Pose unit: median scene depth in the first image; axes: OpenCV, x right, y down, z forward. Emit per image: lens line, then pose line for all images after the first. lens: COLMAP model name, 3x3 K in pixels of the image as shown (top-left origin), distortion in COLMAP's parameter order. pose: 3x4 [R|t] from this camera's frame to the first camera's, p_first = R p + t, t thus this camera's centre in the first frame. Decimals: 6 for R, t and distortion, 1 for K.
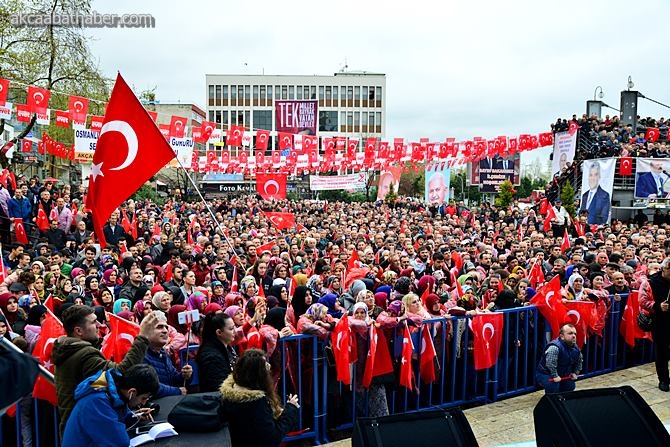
lens RADIAL K [[505.3, 0, 329.4], [0, 505.3, 223.8], [0, 0, 1]] dist [-0.073948, 0.054781]
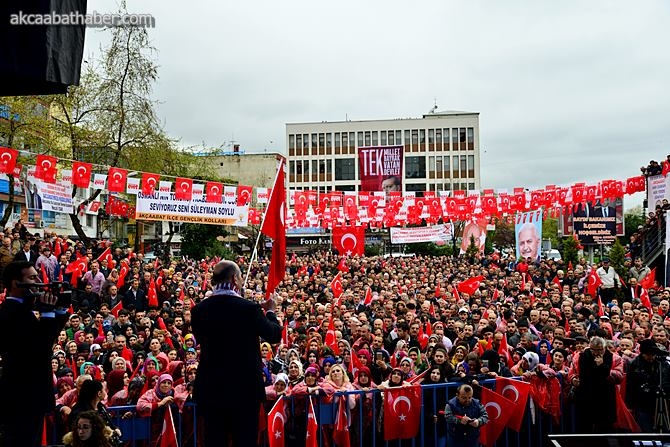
lens RADIAL K [[556.1, 0, 332.3], [0, 556.1, 224.0], [0, 0, 1]] dist [-0.046307, 0.052874]
pose [[0.983335, -0.021057, -0.180582, 0.040092], [0.003773, 0.995419, -0.095532, -0.004961], [0.181766, 0.093258, 0.978910, -0.018669]]
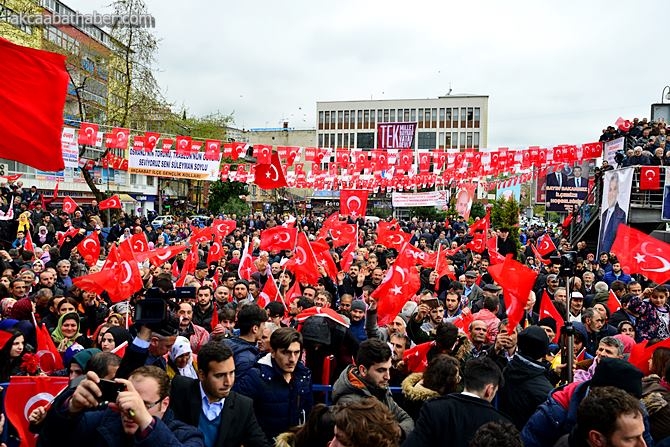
lens RADIAL K [[450.7, 0, 327.0], [0, 450.7, 221.0], [0, 0, 1]] dist [-0.108309, 0.066012]
pose [[0.954257, 0.029765, -0.297501, 0.109628], [-0.040368, 0.998748, -0.029556, -0.003632], [0.296249, 0.040214, 0.954264, 0.076267]]
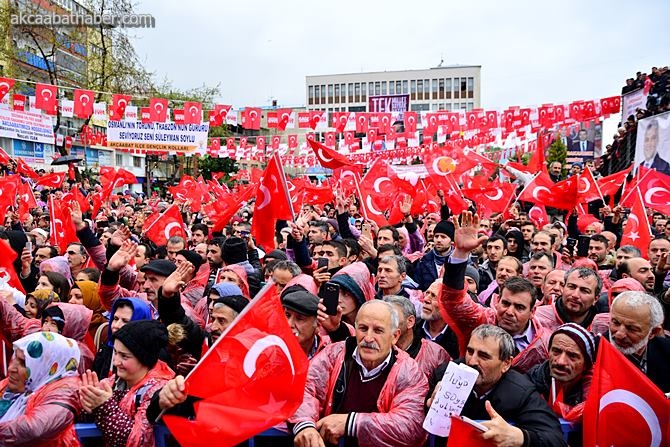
lens RADIAL K [[450.7, 0, 334.4], [0, 450.7, 217.7], [0, 0, 1]] dist [-0.108309, 0.066012]
pose [[0.965228, 0.008255, -0.261278, 0.092843], [-0.006883, 0.999957, 0.006166, 0.004295], [0.261318, -0.004154, 0.965244, 0.103260]]
